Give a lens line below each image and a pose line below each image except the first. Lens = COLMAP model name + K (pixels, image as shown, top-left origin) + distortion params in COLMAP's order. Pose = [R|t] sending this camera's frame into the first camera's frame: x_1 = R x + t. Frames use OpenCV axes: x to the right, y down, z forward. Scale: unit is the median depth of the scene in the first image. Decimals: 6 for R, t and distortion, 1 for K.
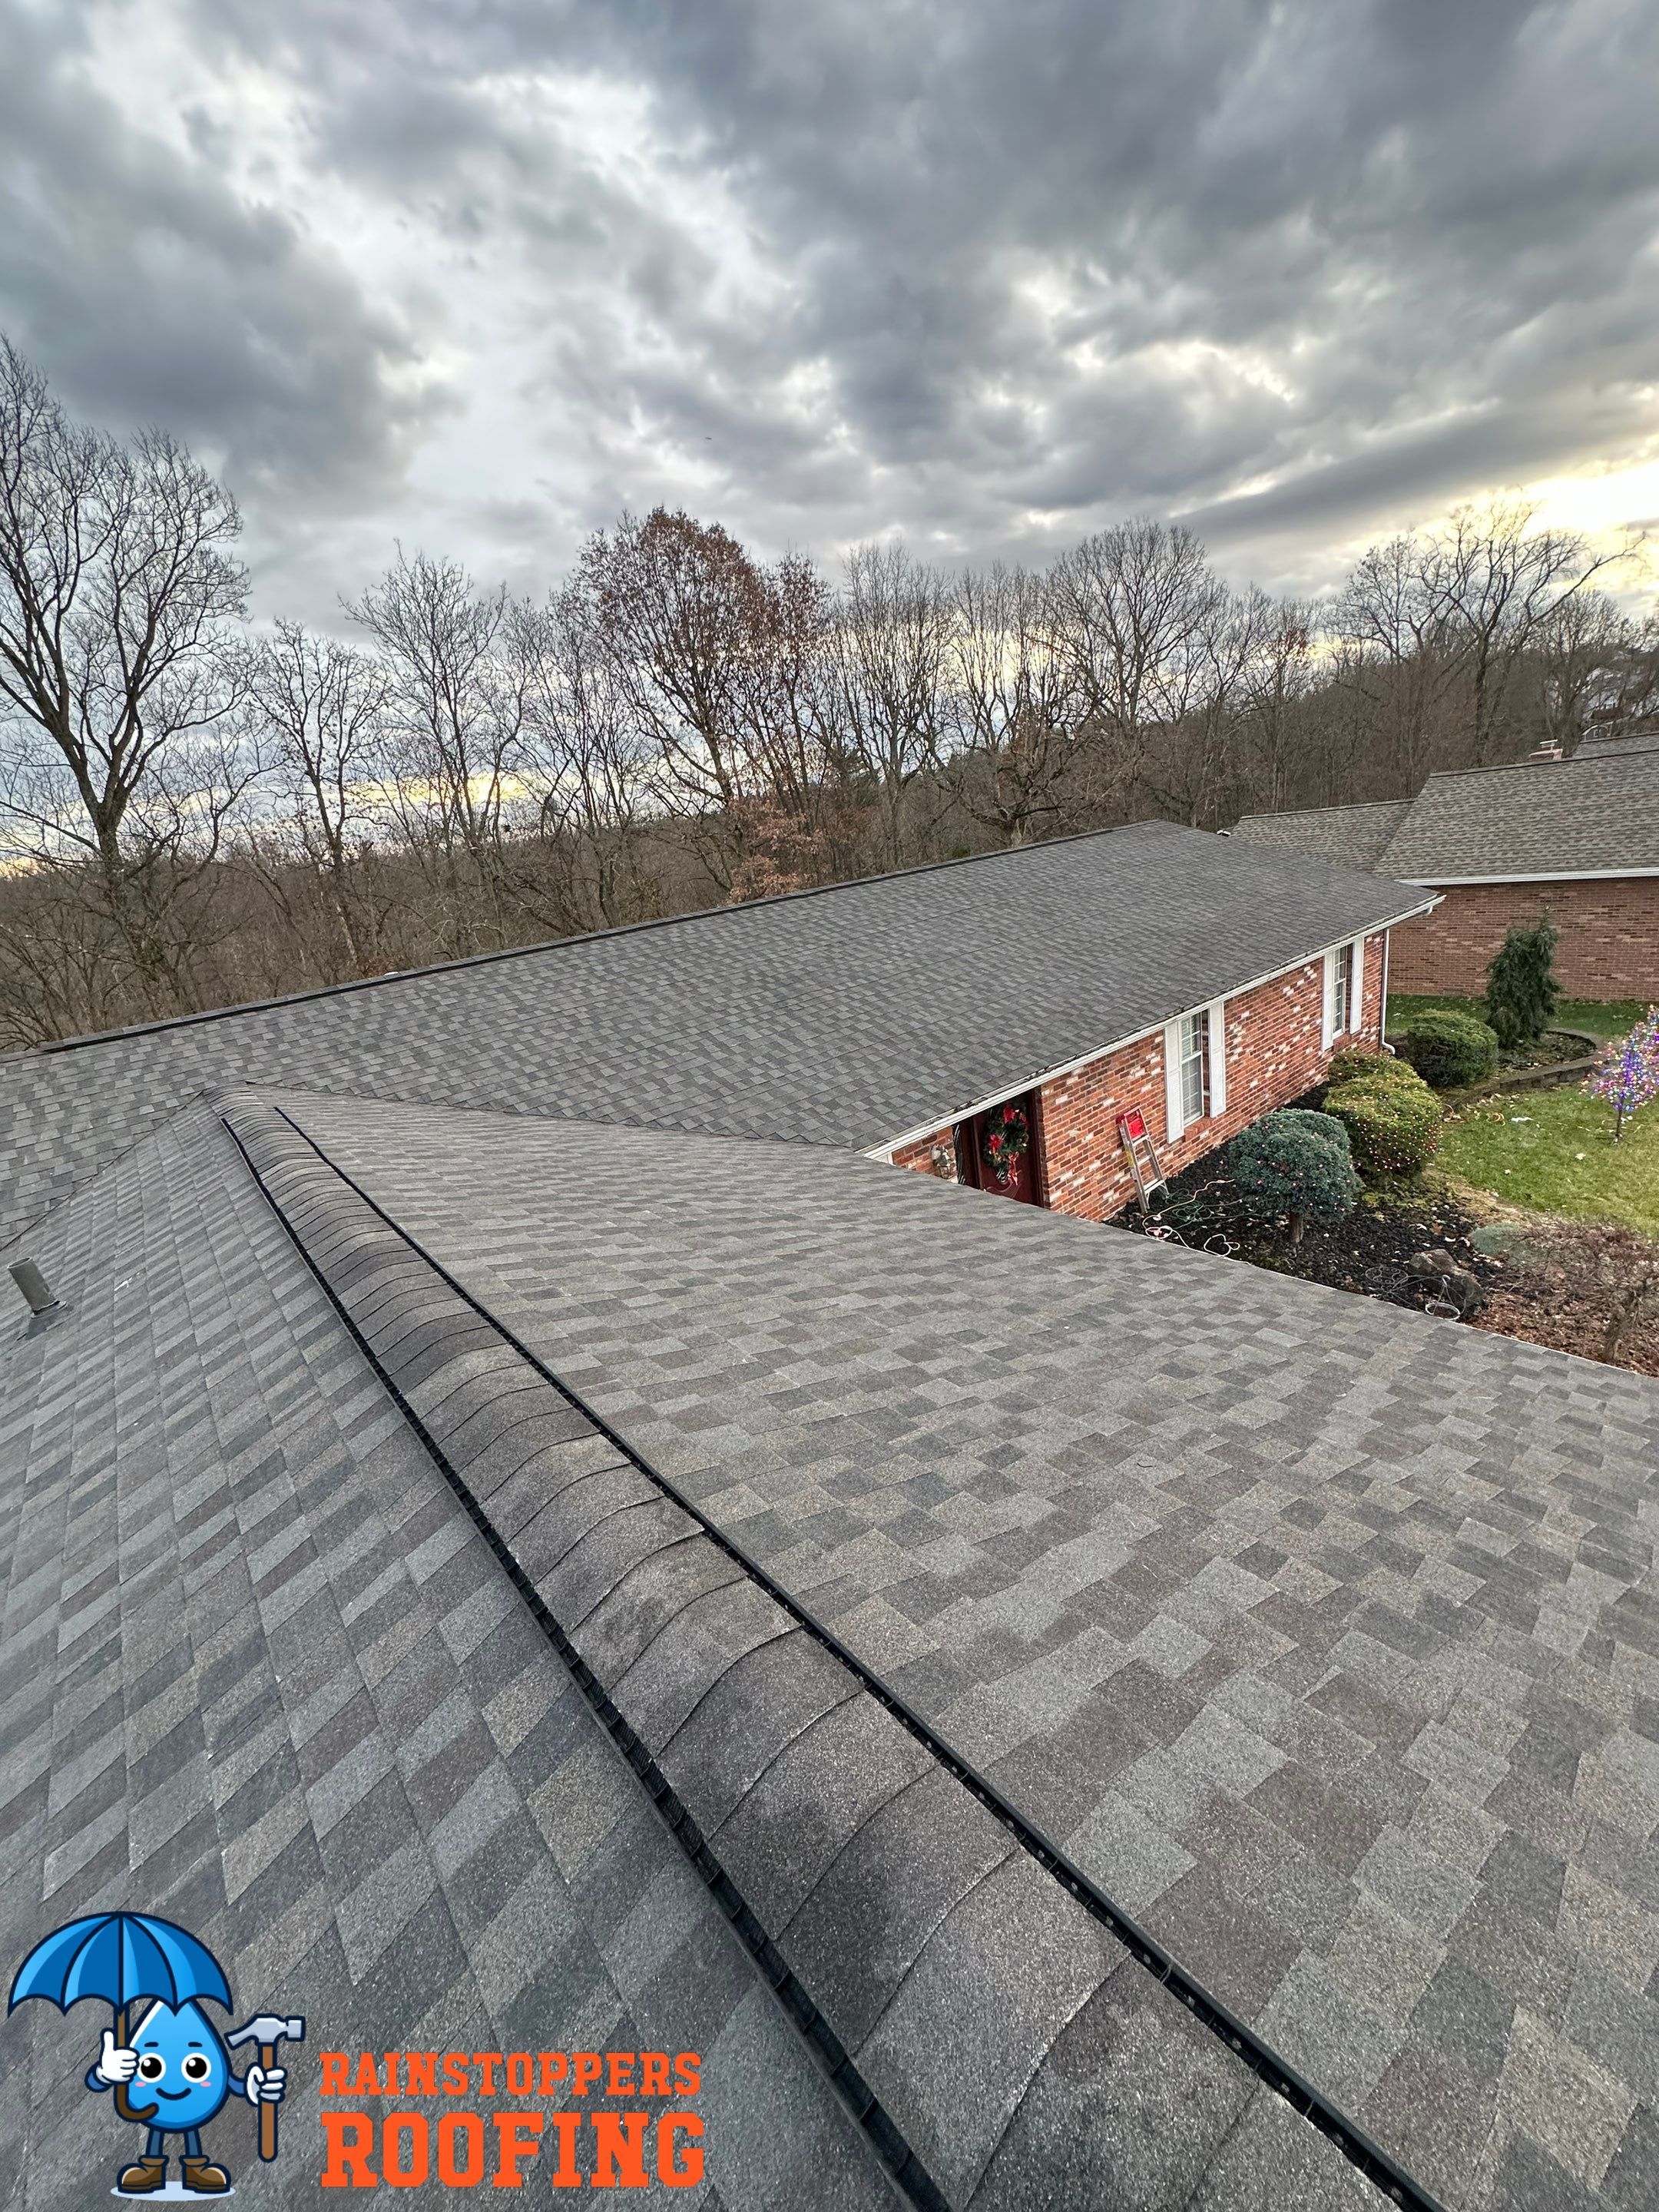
lens RADIAL K [[883.2, 0, 825.3], [0, 883.2, 1104.4], [0, 0, 1]] dist [0.001505, -0.000005]
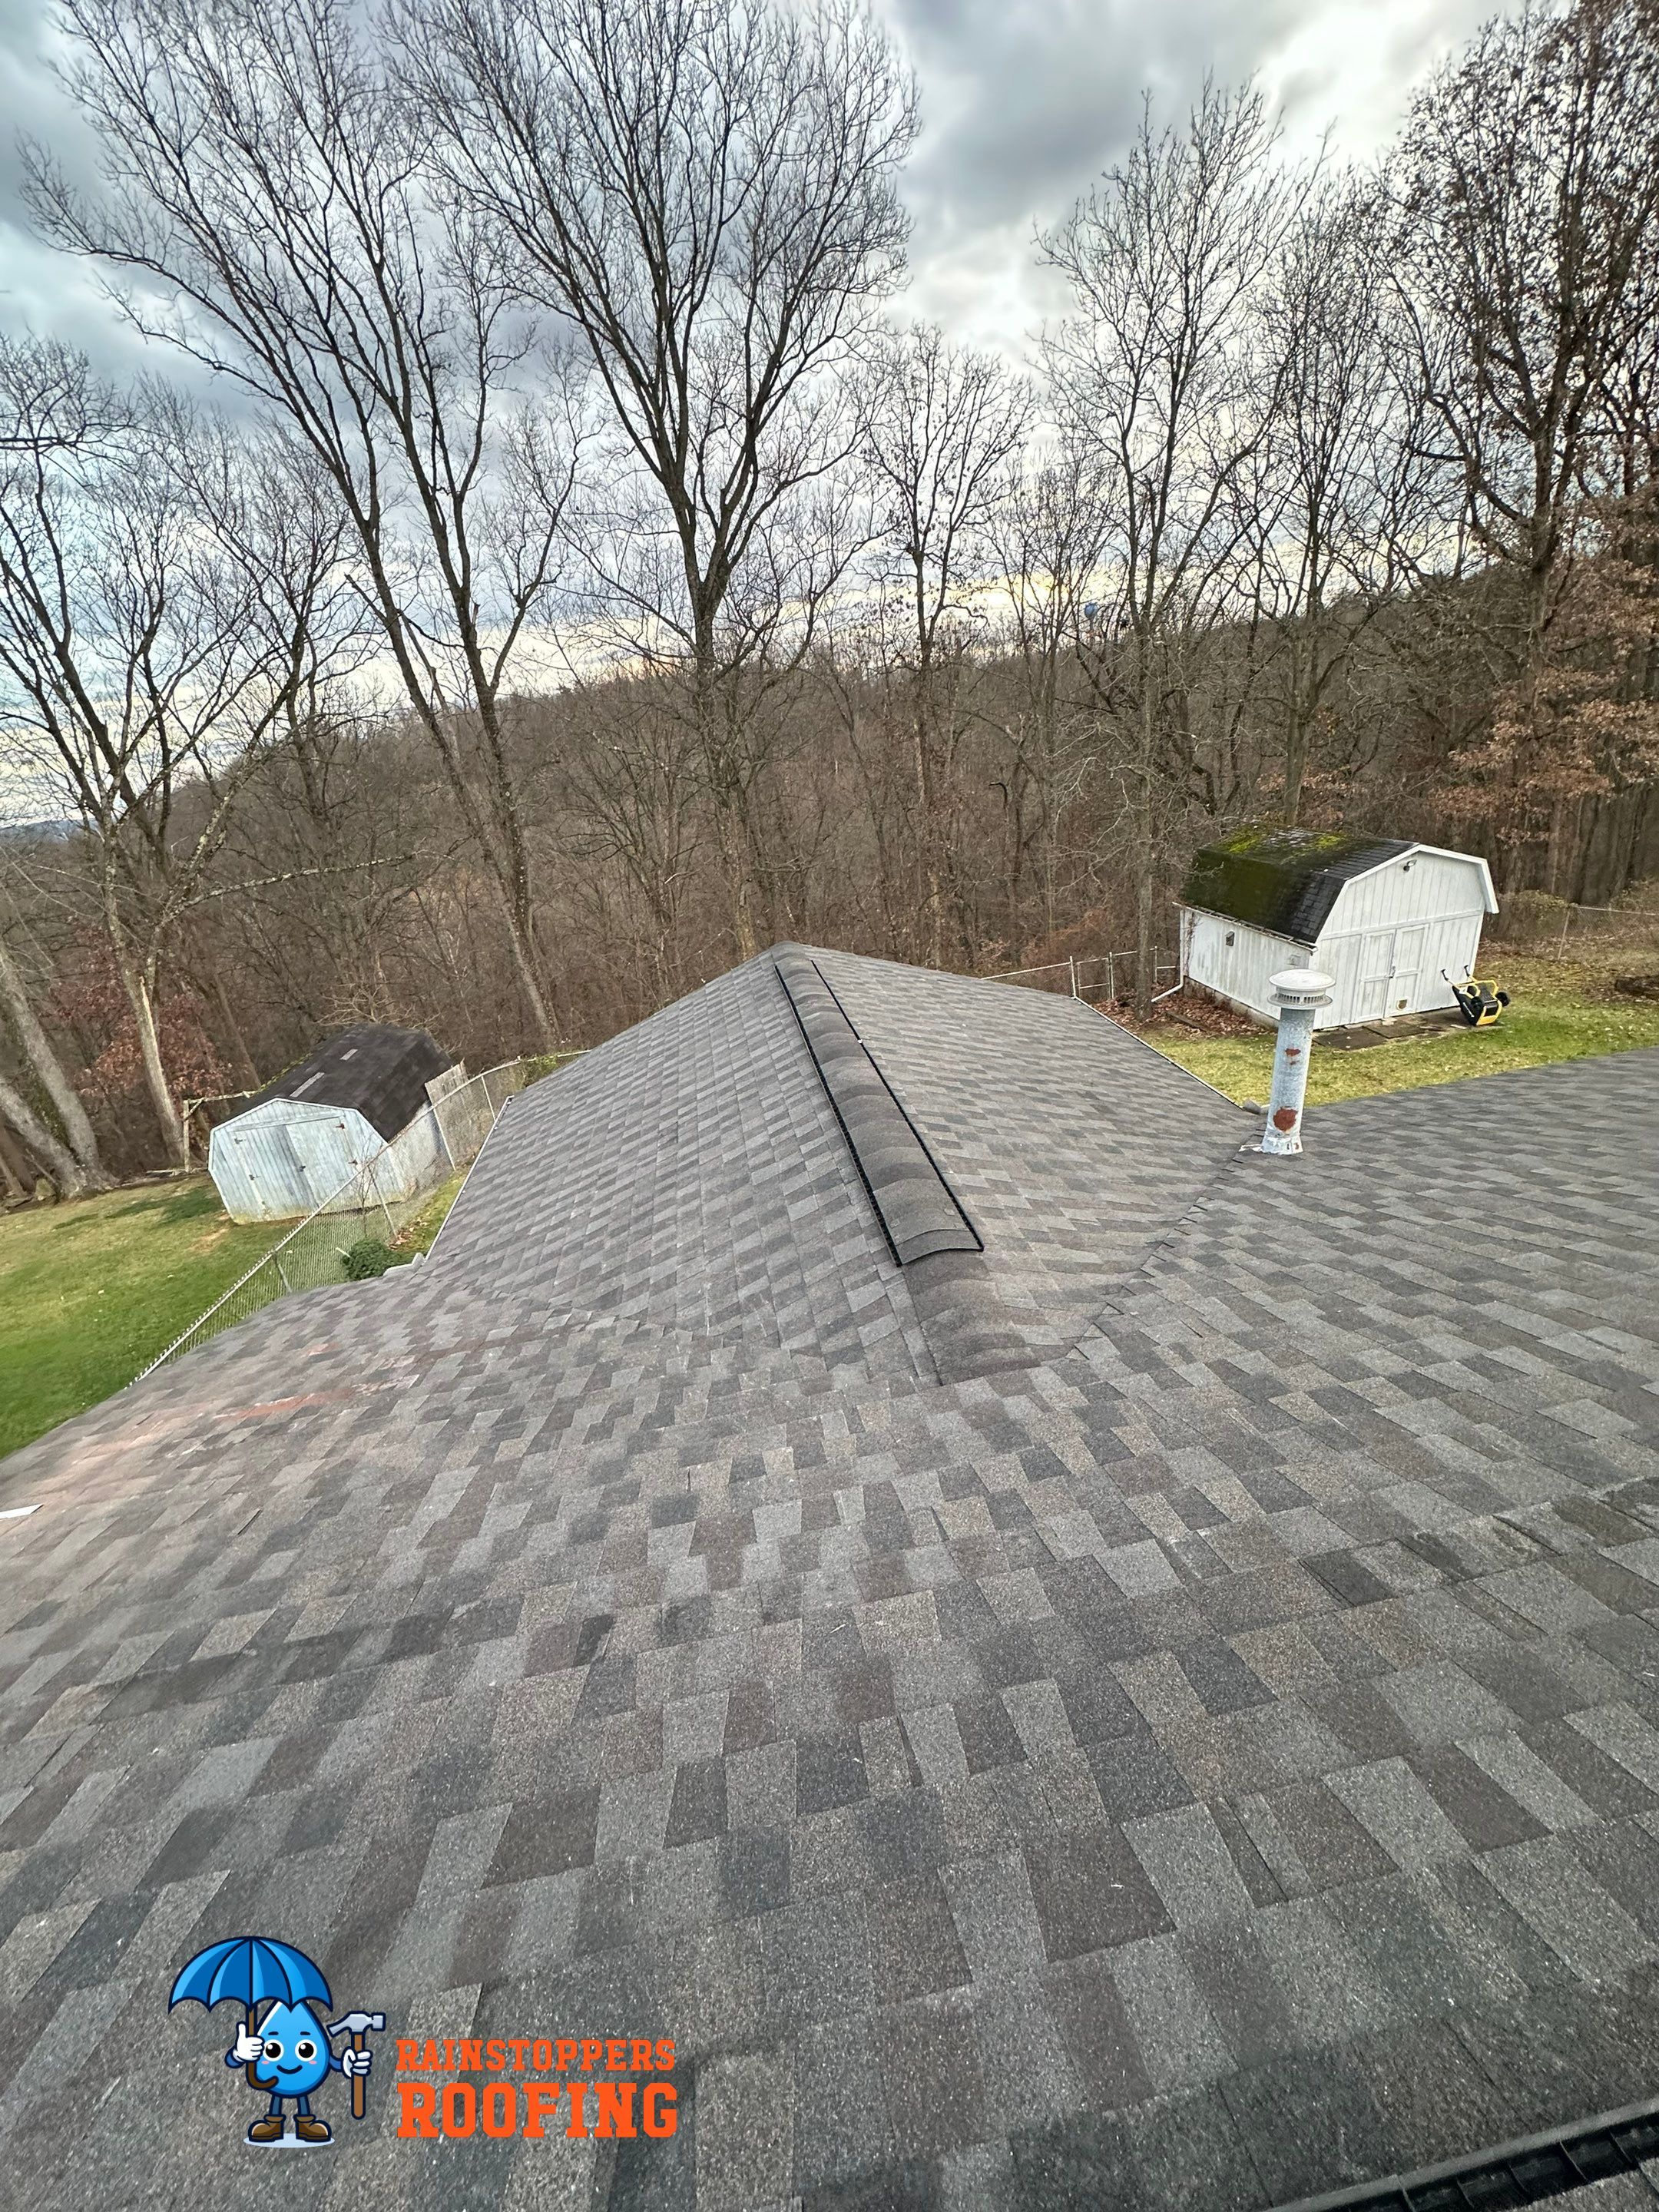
lens RADIAL K [[883.2, 0, 825.3], [0, 883.2, 1104.4], [0, 0, 1]] dist [0.001505, -0.000005]
pose [[0.859330, 0.241663, -0.450722, -0.904509], [-0.155790, 0.963123, 0.219372, -0.272729], [0.487115, -0.118295, 0.865289, 1.110441]]
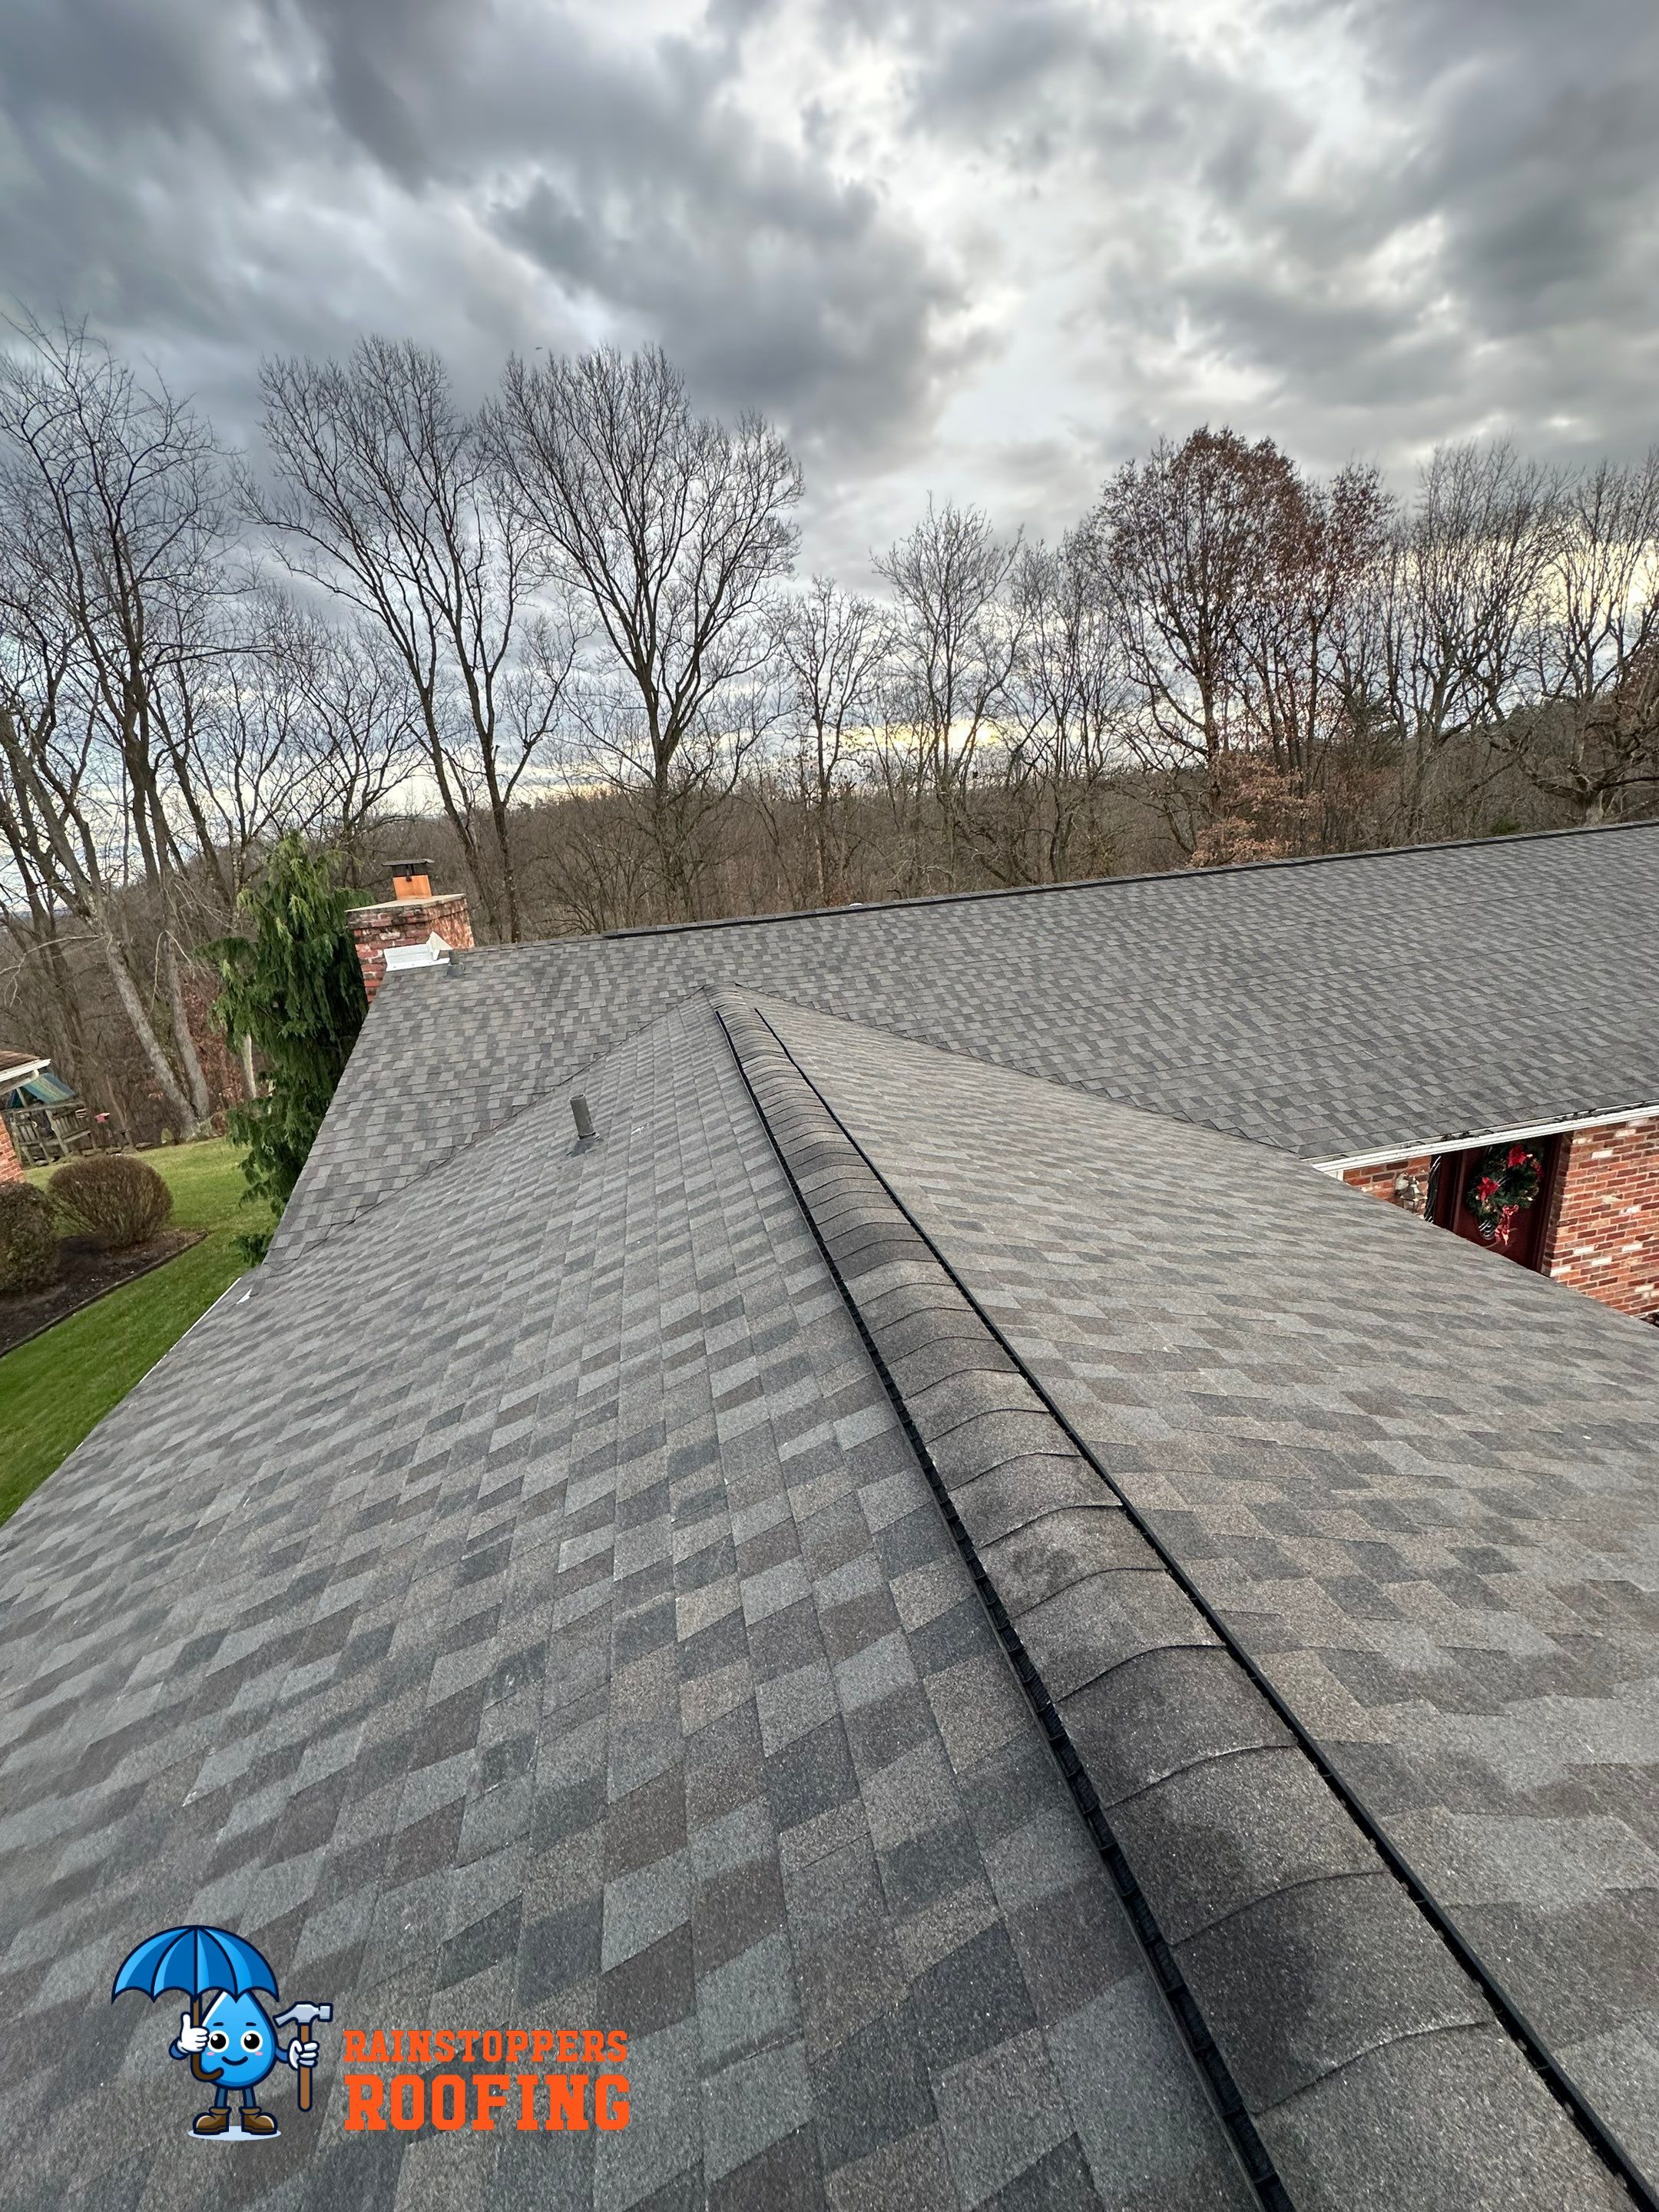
lens RADIAL K [[883.2, 0, 825.3], [0, 883.2, 1104.4], [0, 0, 1]] dist [0.001505, -0.000005]
pose [[0.883310, 0.199688, -0.424132, -0.017433], [-0.178334, 0.979852, 0.089927, 0.003792], [0.433544, -0.003796, 0.901124, -0.002179]]
